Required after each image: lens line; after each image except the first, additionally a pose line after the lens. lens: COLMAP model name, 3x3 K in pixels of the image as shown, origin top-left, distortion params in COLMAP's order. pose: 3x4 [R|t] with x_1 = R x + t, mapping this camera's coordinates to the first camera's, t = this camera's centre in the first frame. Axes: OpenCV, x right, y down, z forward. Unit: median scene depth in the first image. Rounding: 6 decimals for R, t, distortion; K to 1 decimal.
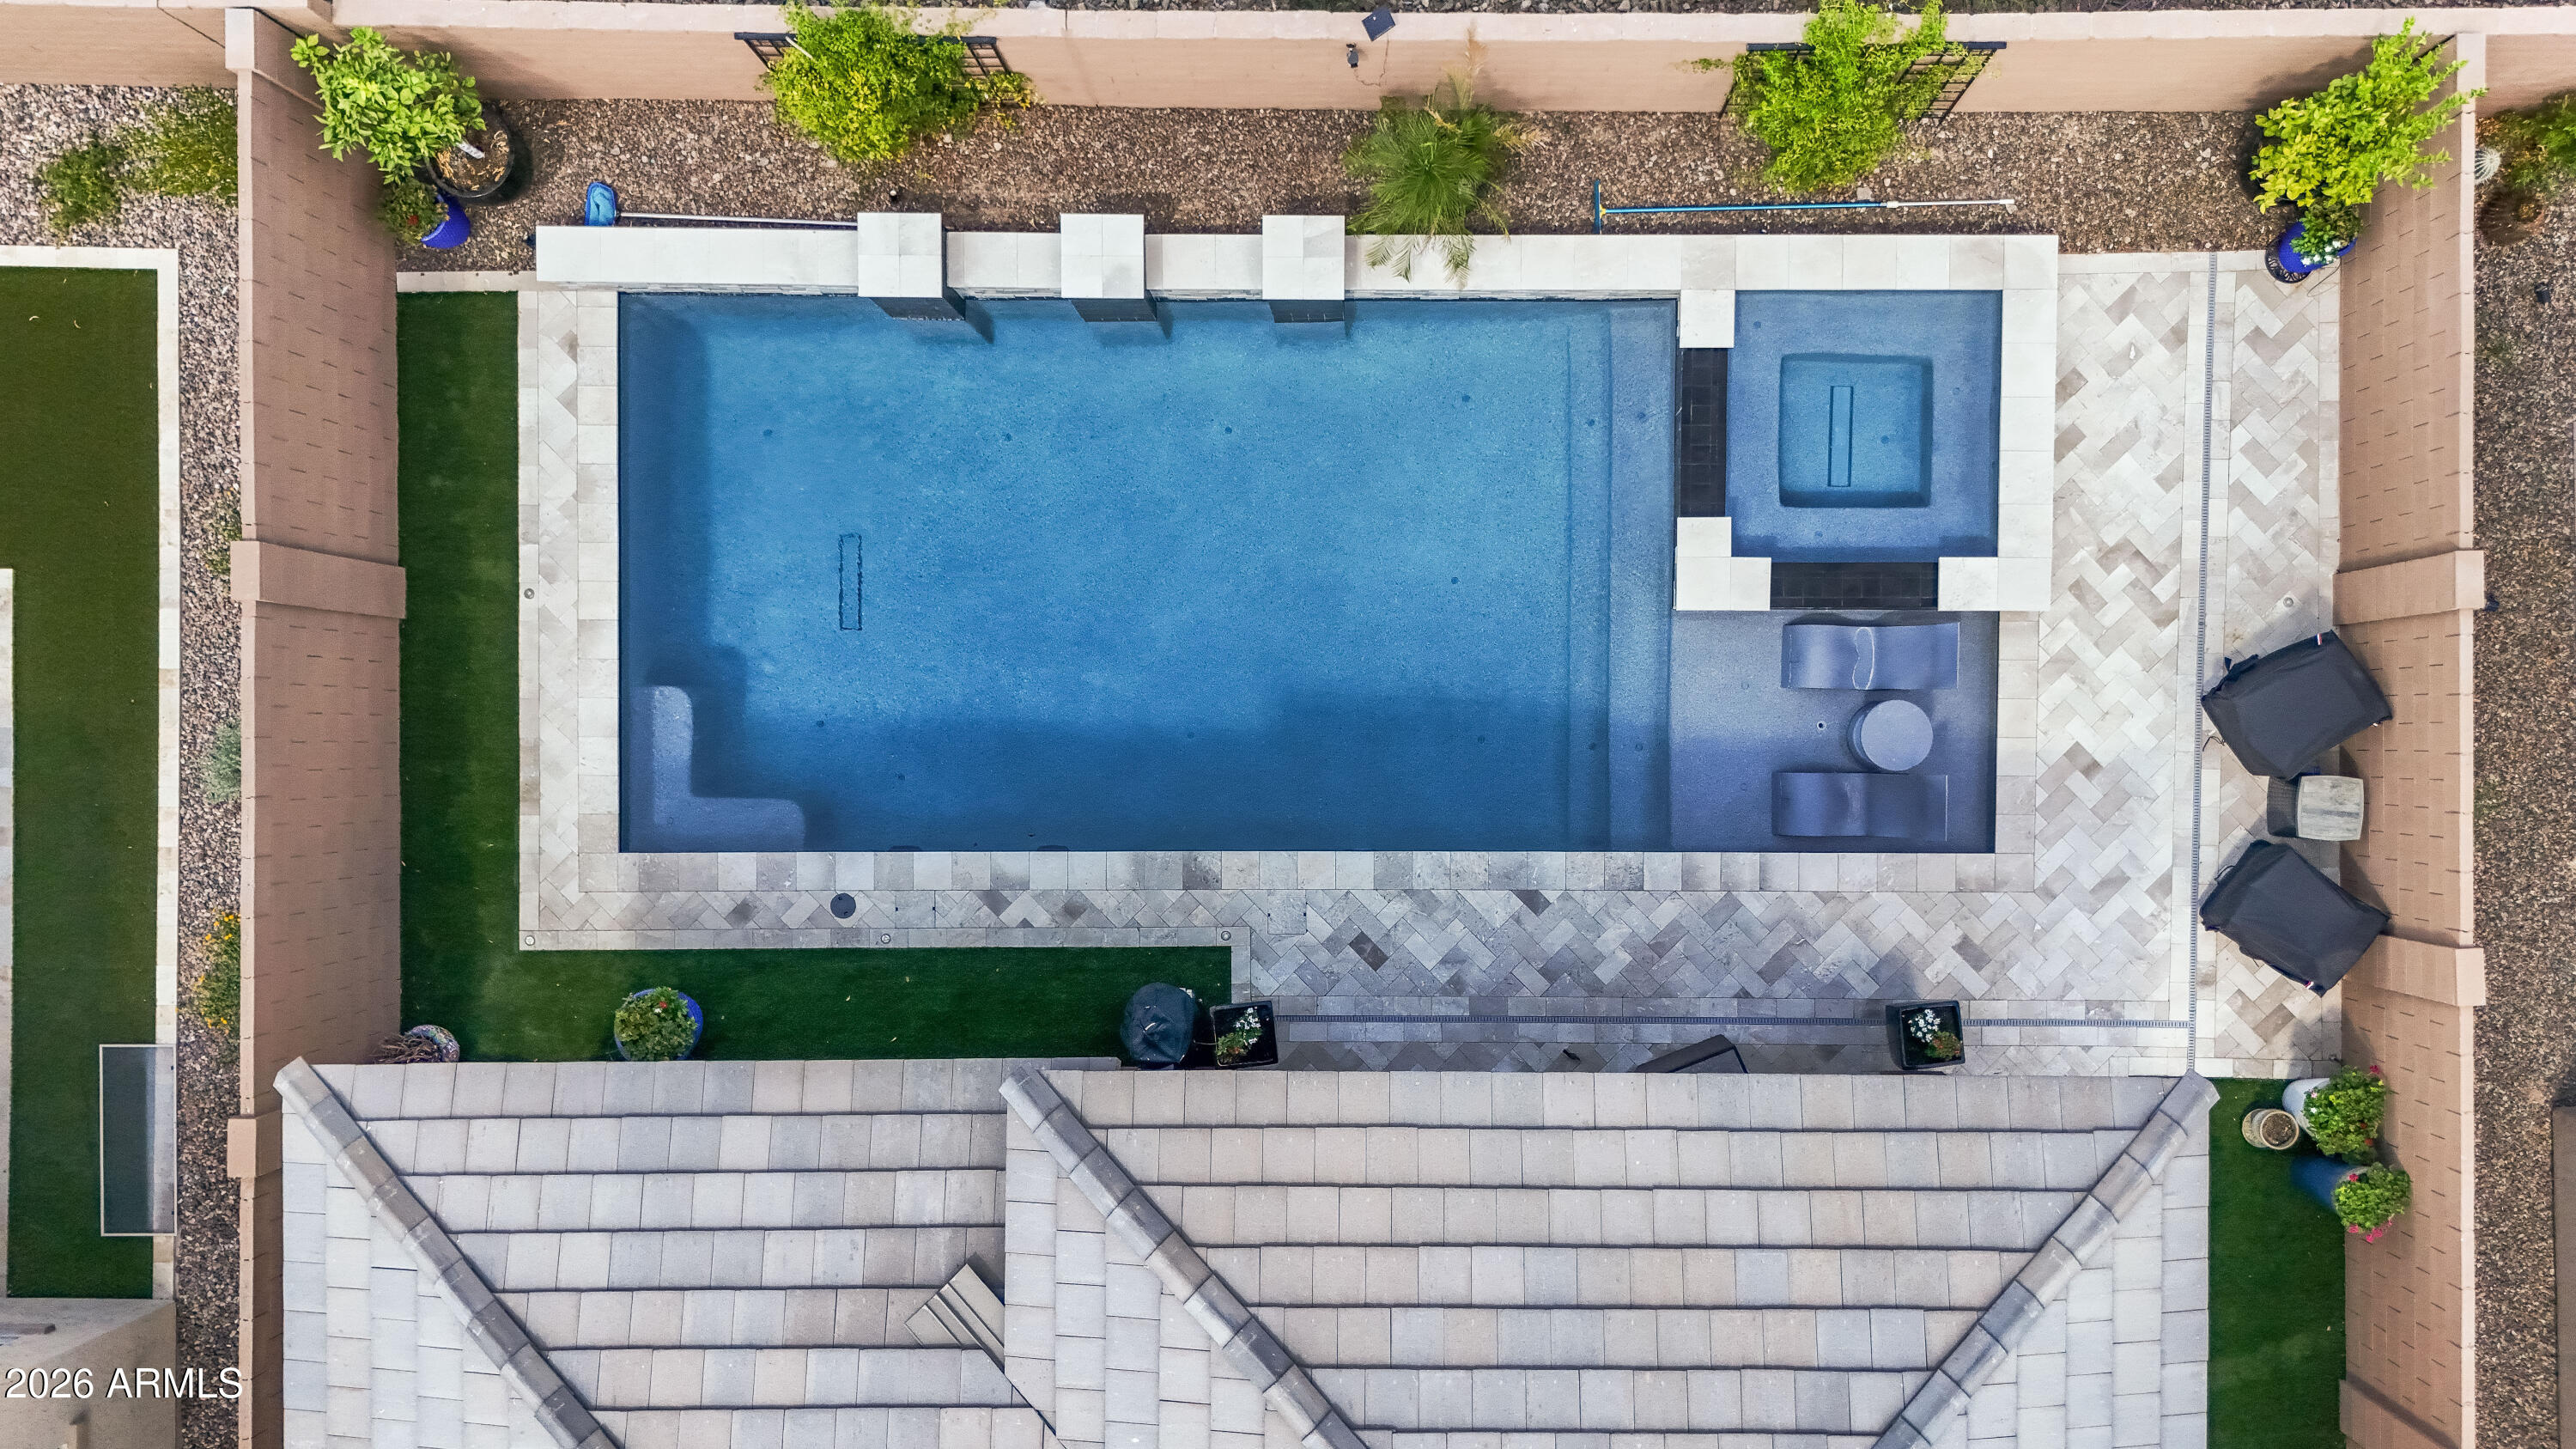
lens RADIAL K [[1926.6, 0, 1301.0], [0, 1926.6, 732.9], [0, 0, 1]] dist [0.051539, -0.041963]
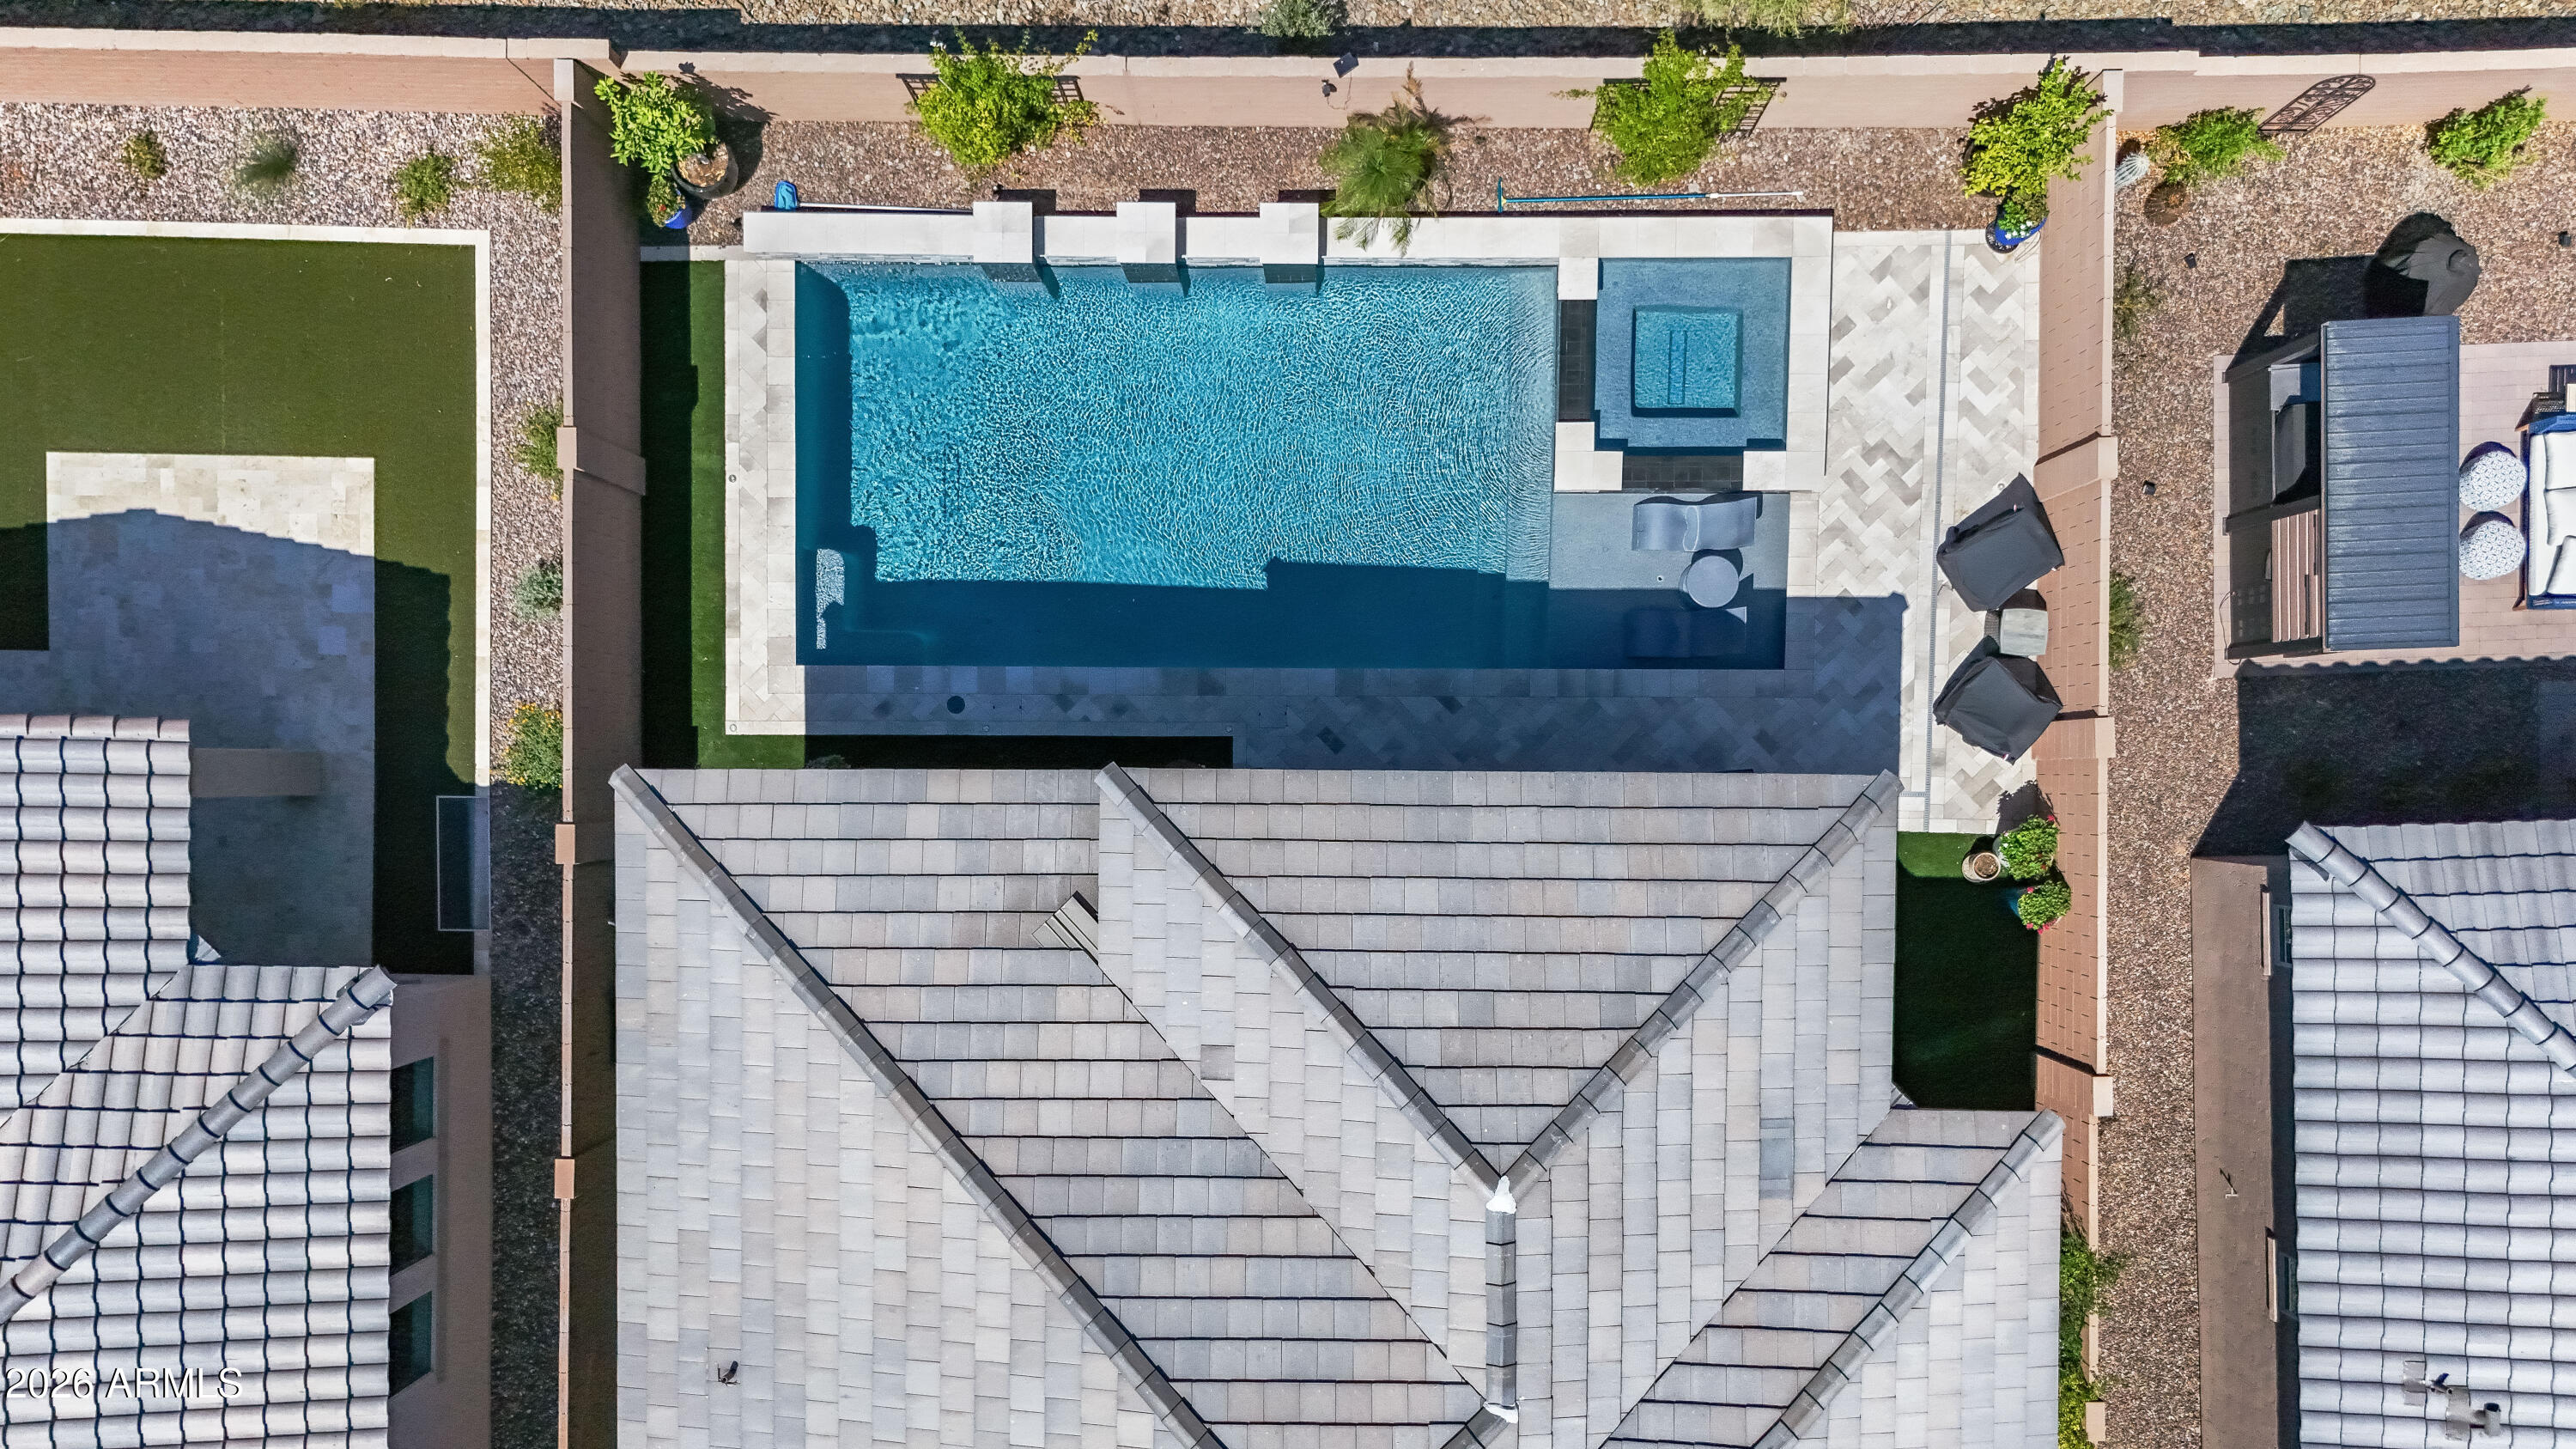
lens RADIAL K [[1701.9, 0, 1228.0], [0, 1701.9, 729.7], [0, 0, 1]] dist [0.082286, -0.133109]
pose [[0.999888, 0.002982, -0.014685, -0.022331], [-0.002631, 0.999712, 0.023855, 0.080221], [0.014752, -0.023813, 0.999608, -0.239349]]
